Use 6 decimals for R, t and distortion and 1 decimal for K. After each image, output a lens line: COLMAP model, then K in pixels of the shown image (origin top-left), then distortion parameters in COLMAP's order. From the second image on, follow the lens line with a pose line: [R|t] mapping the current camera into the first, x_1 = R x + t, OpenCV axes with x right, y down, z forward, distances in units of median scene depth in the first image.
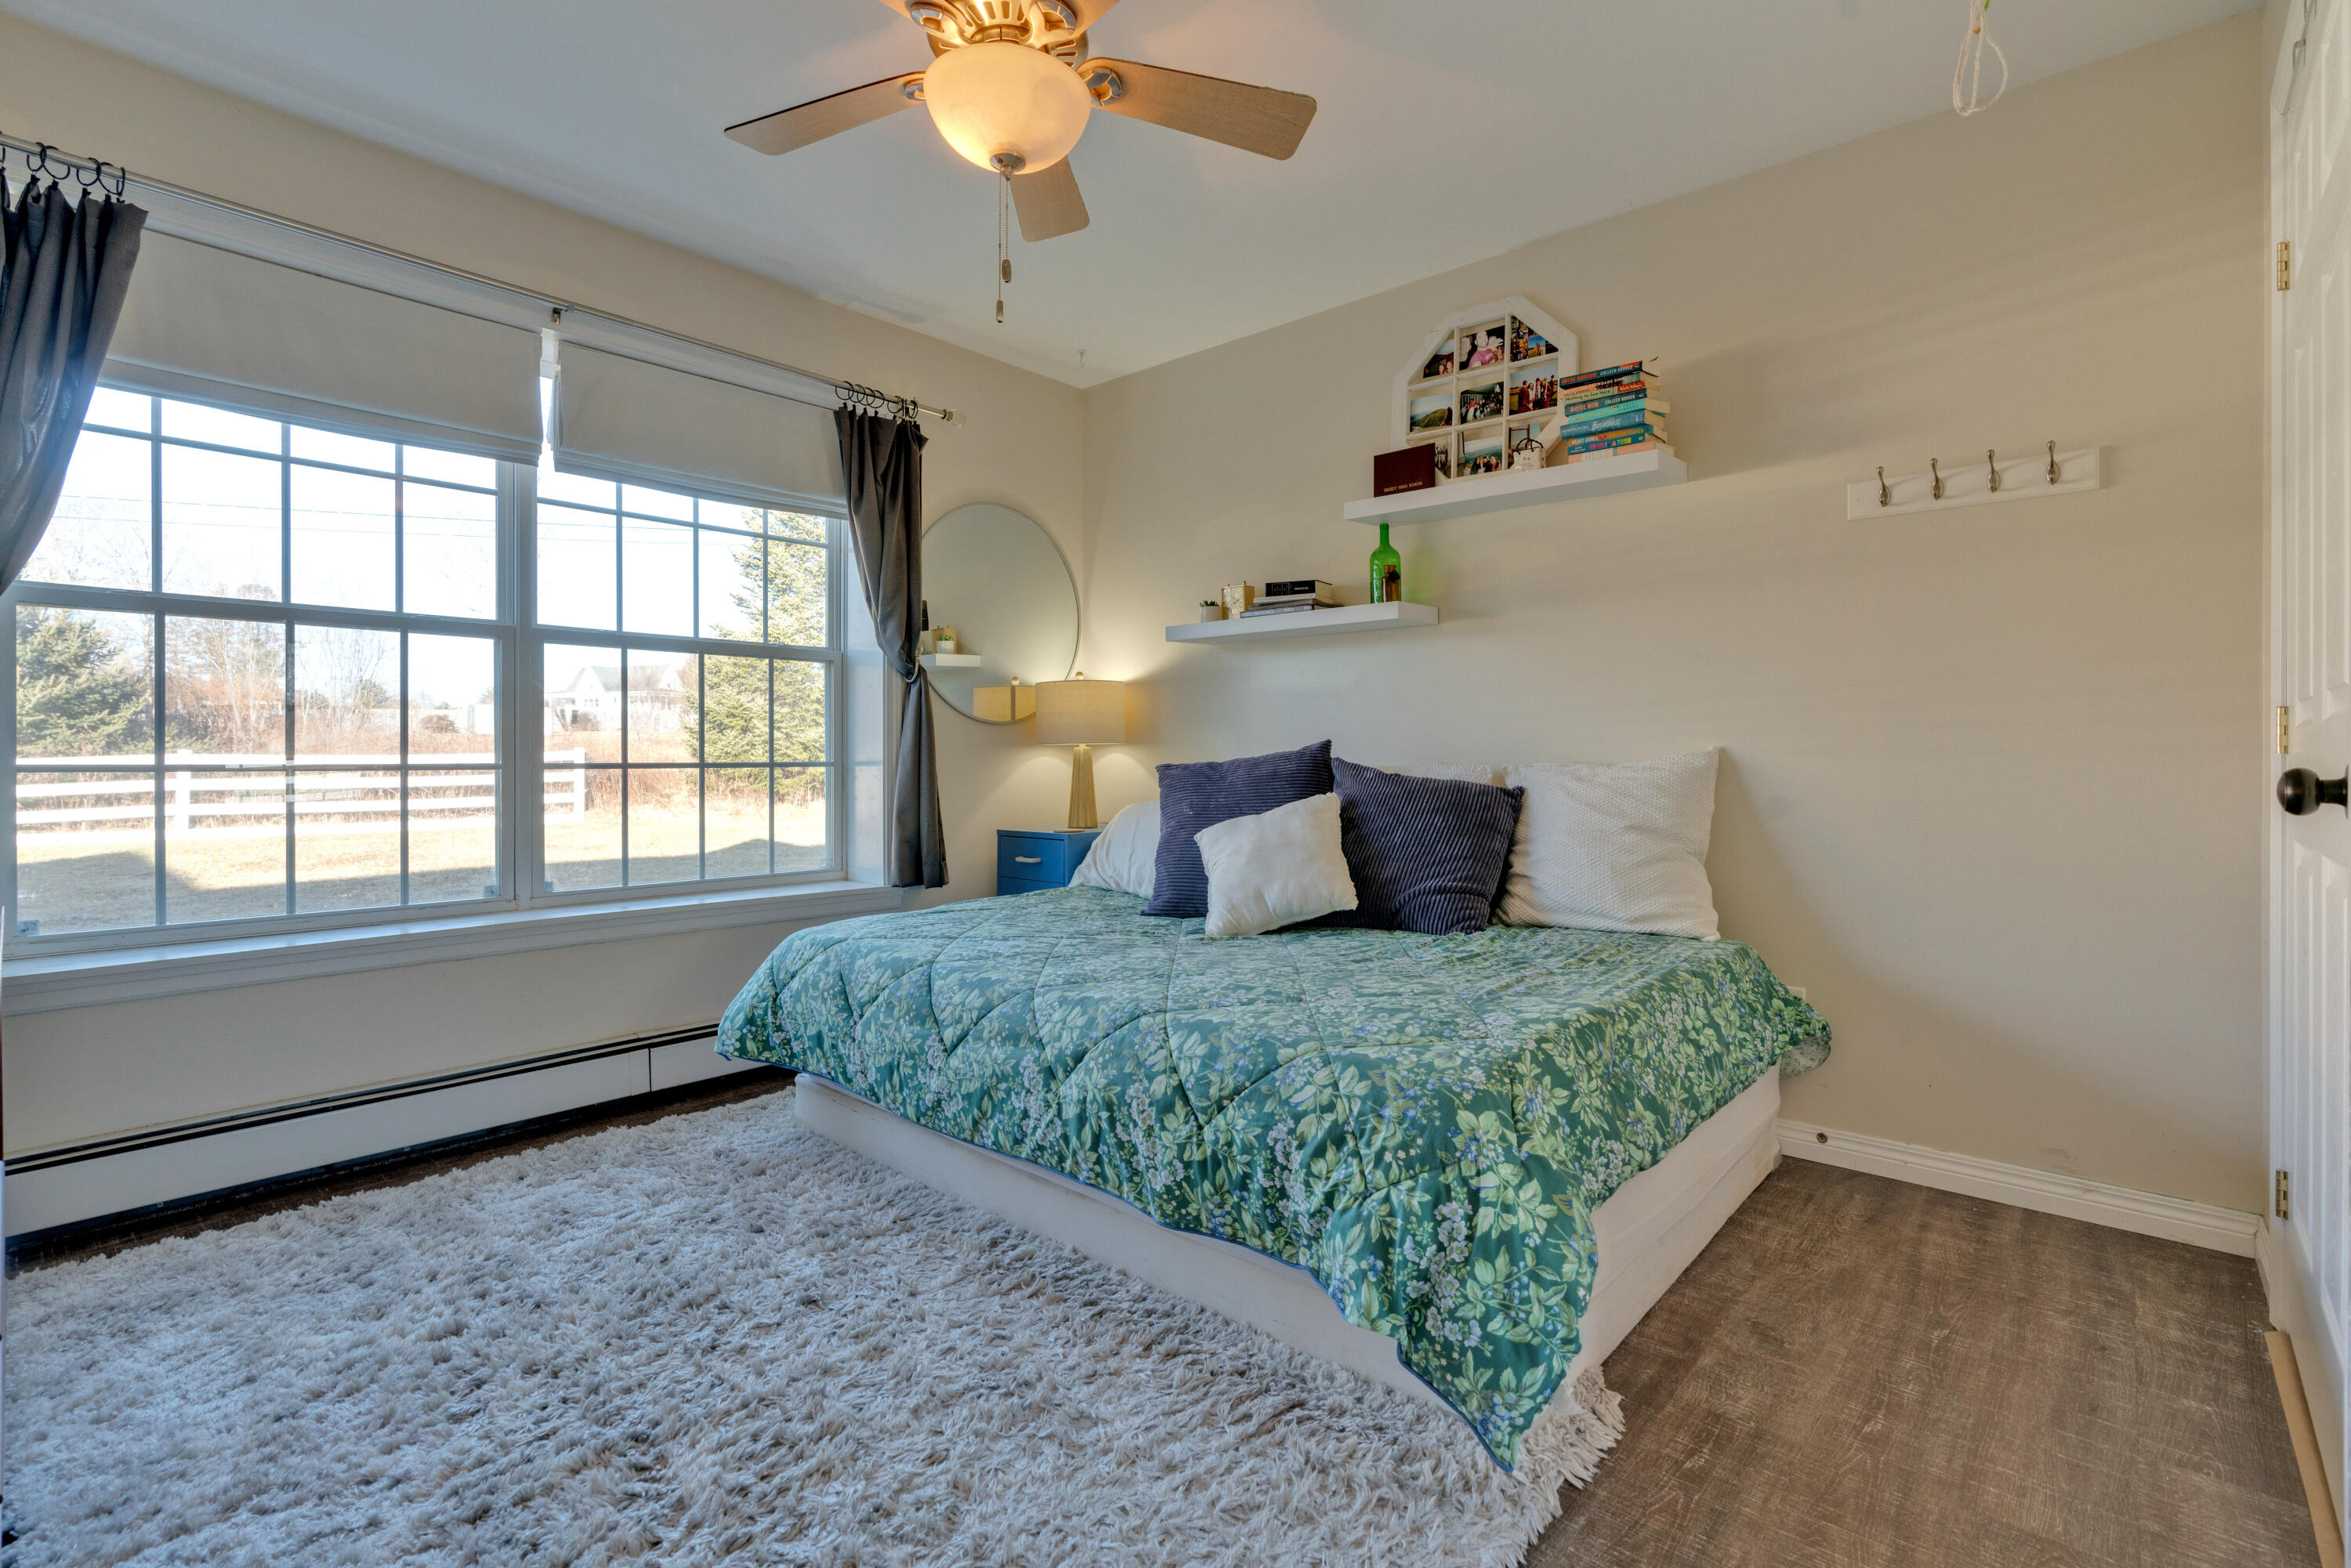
lens RADIAL K [[1073.6, 0, 1188.4], [0, 1073.6, 771.0], [0, 0, 1]] dist [-0.002549, 0.000612]
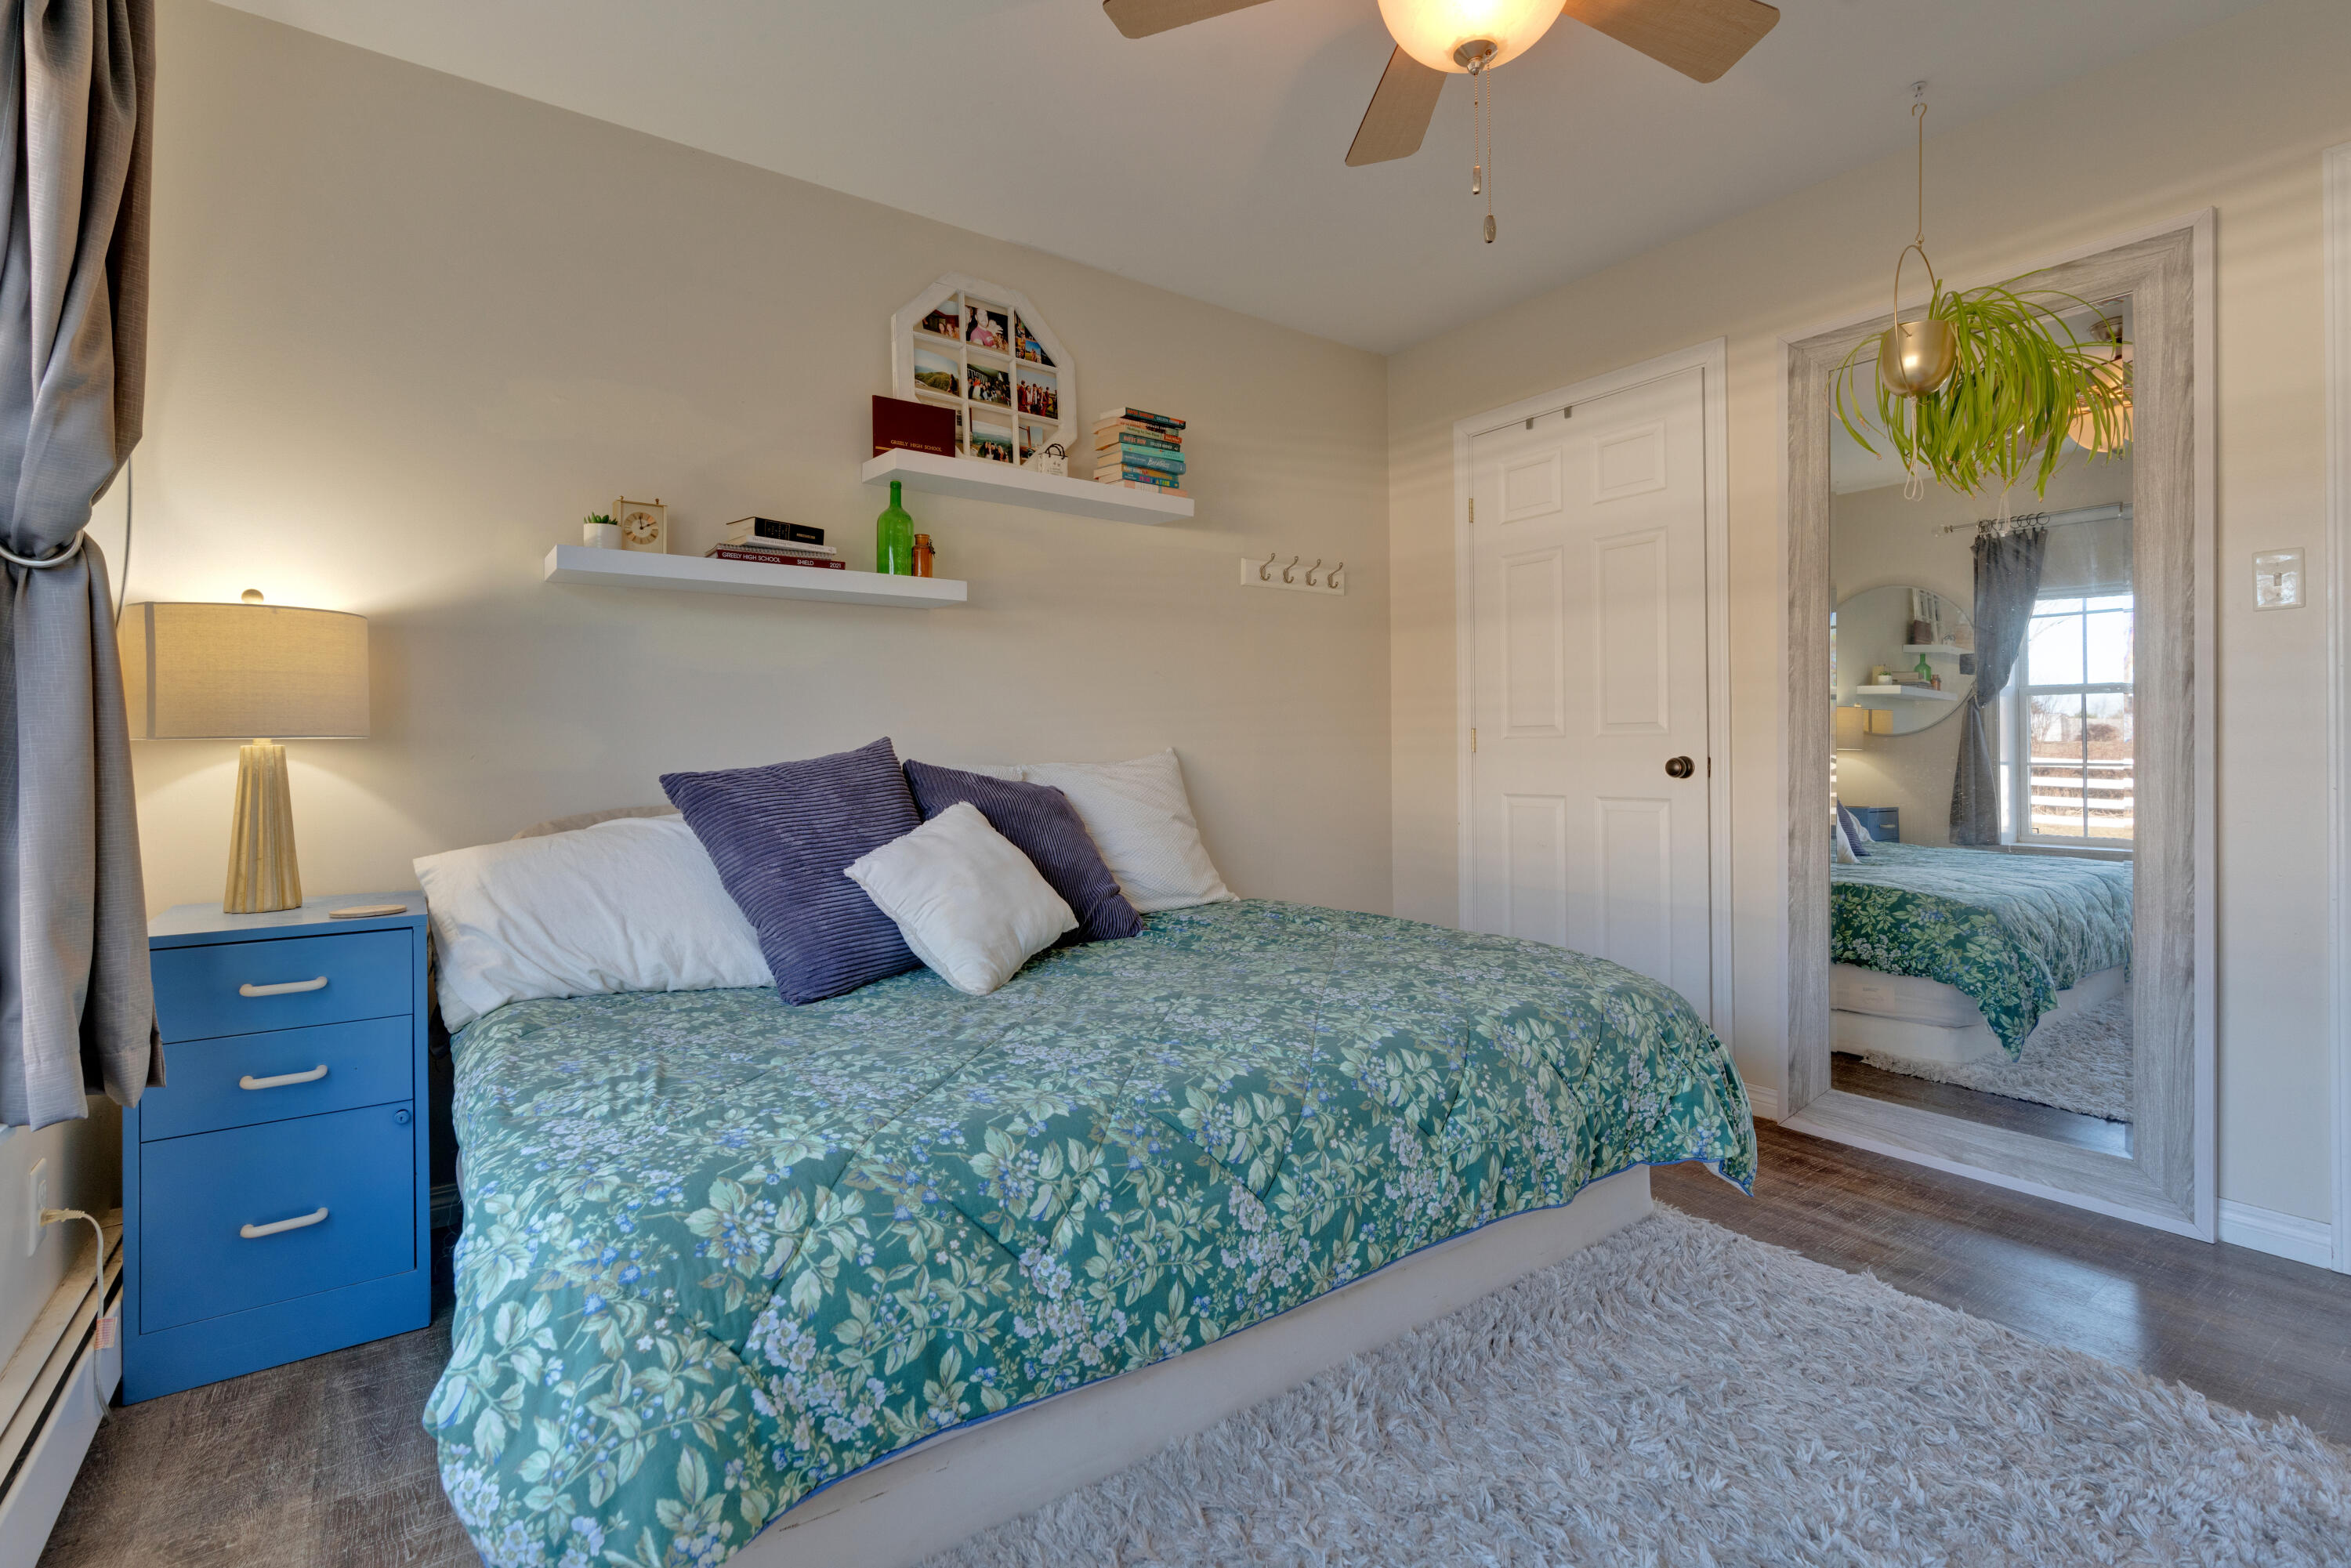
lens RADIAL K [[1073.6, 0, 1184.9], [0, 1073.6, 761.0], [0, 0, 1]] dist [-0.002549, 0.000612]
pose [[0.227942, -0.011512, 0.973607, -0.624209], [0.019807, 0.999778, 0.007184, -0.012723], [-0.973473, 0.017647, 0.228120, 0.622701]]
